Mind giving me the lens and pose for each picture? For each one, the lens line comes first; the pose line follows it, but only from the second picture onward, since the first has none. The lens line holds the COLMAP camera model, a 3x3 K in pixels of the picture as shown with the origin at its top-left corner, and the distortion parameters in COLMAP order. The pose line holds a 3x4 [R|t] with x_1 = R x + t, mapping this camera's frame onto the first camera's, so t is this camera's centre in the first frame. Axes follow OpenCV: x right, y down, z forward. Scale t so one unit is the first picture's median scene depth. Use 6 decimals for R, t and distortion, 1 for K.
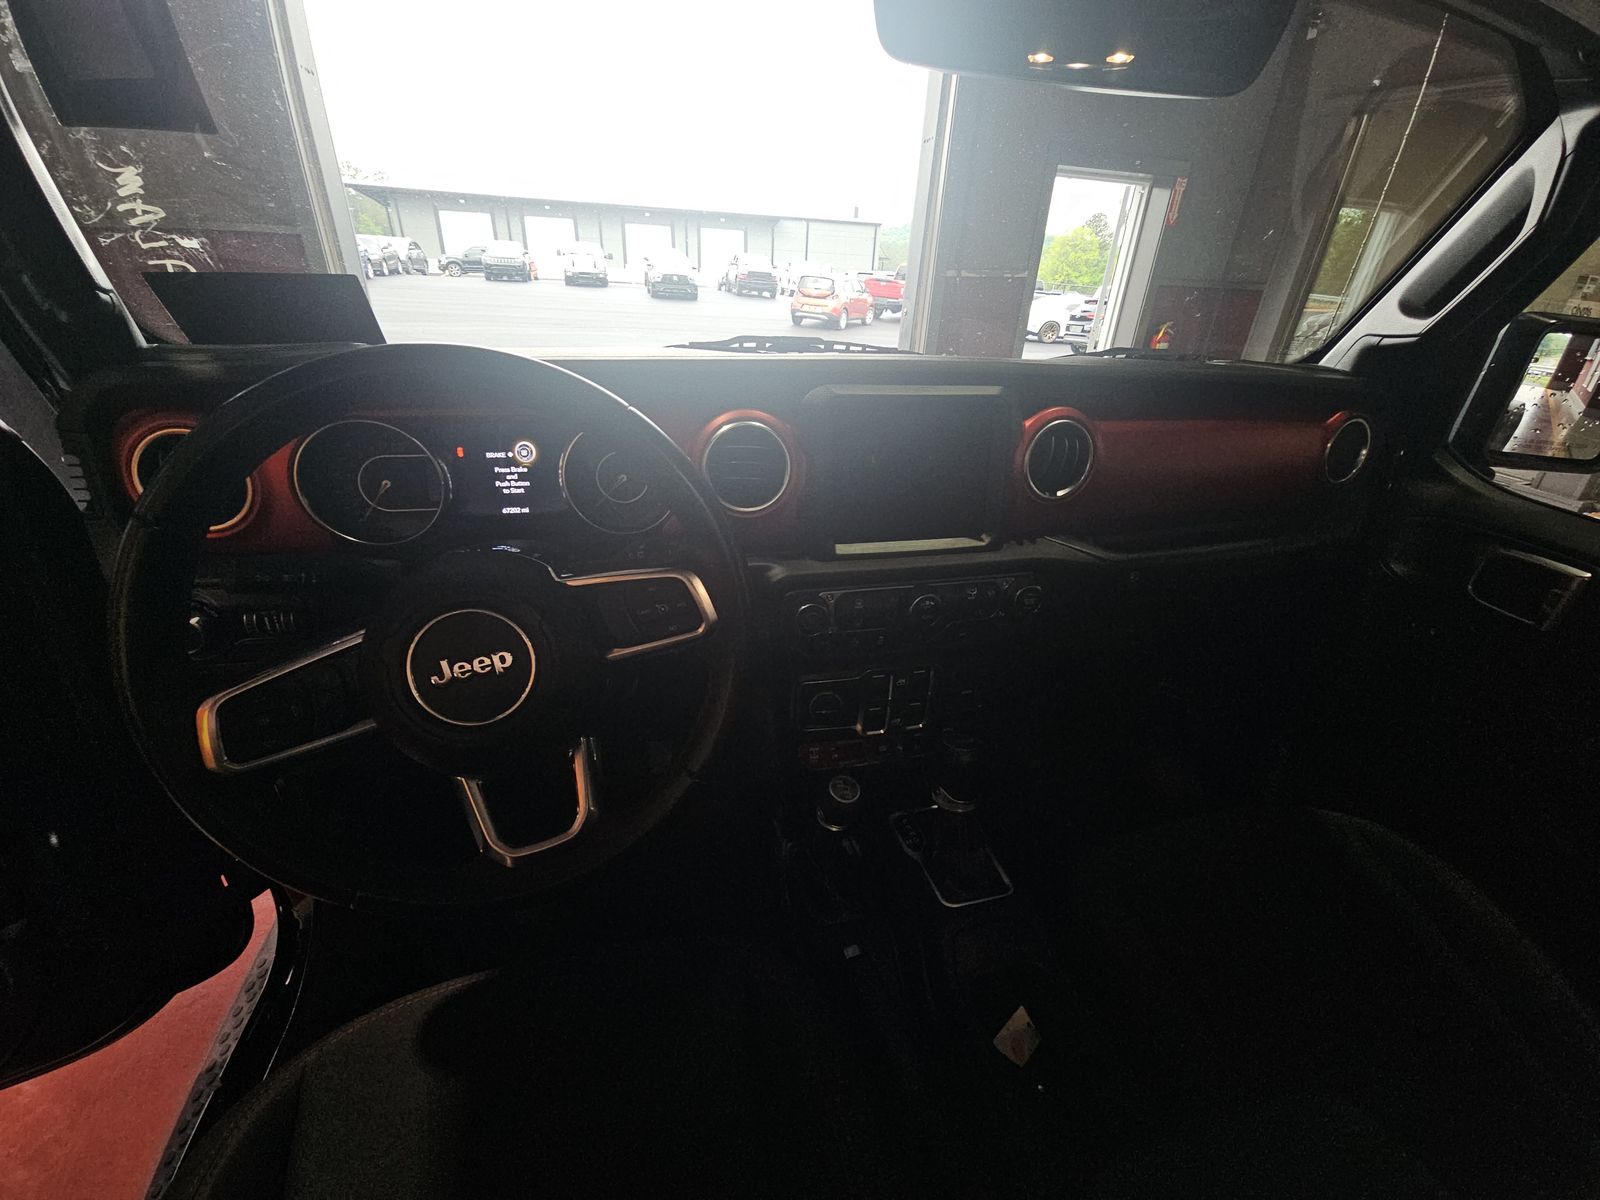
lens RADIAL K [[661.2, 0, 801.2], [0, 661.2, 607.8], [0, 0, 1]] dist [0.000353, 0.000001]
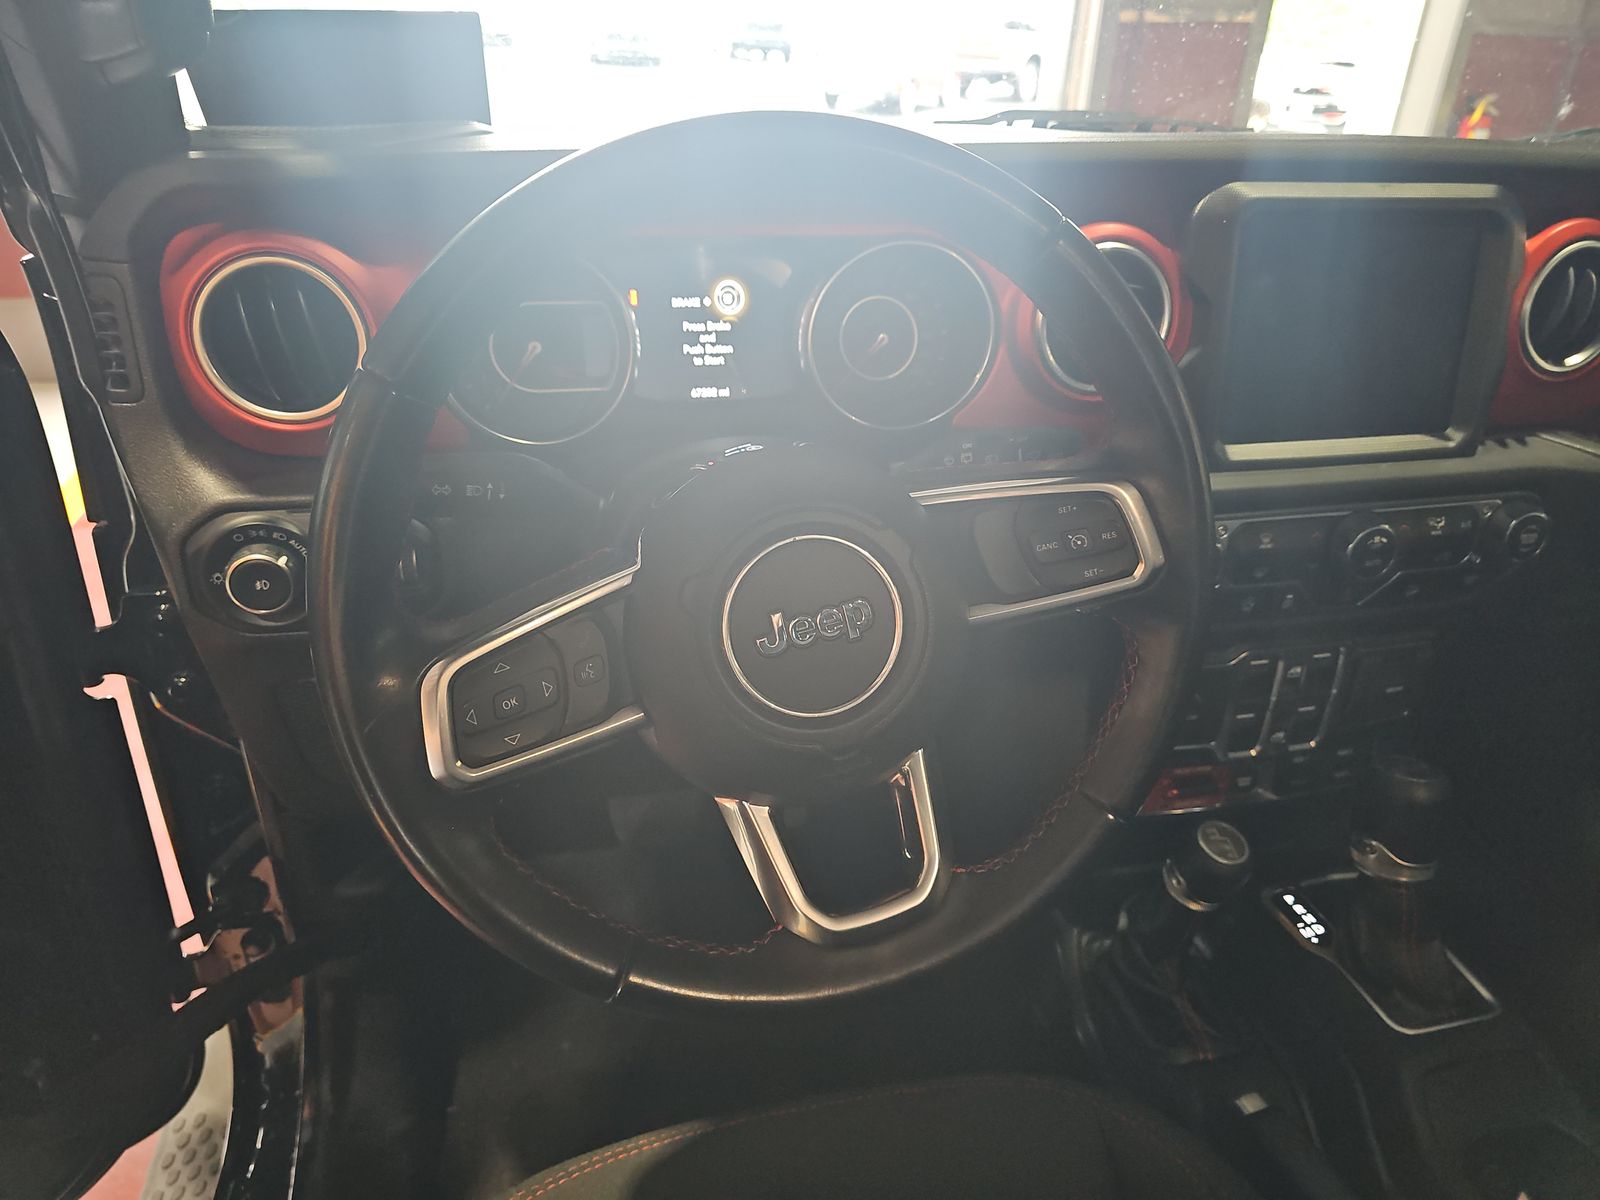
lens RADIAL K [[1085.0, 0, 804.3], [0, 1085.0, 592.6], [0, 0, 1]] dist [0.054265, -0.072476]
pose [[0.999697, -0.000038, -0.024626, -0.317667], [0.000338, 0.999926, 0.012194, 0.029741], [0.024623, -0.012199, 0.999622, -0.028693]]
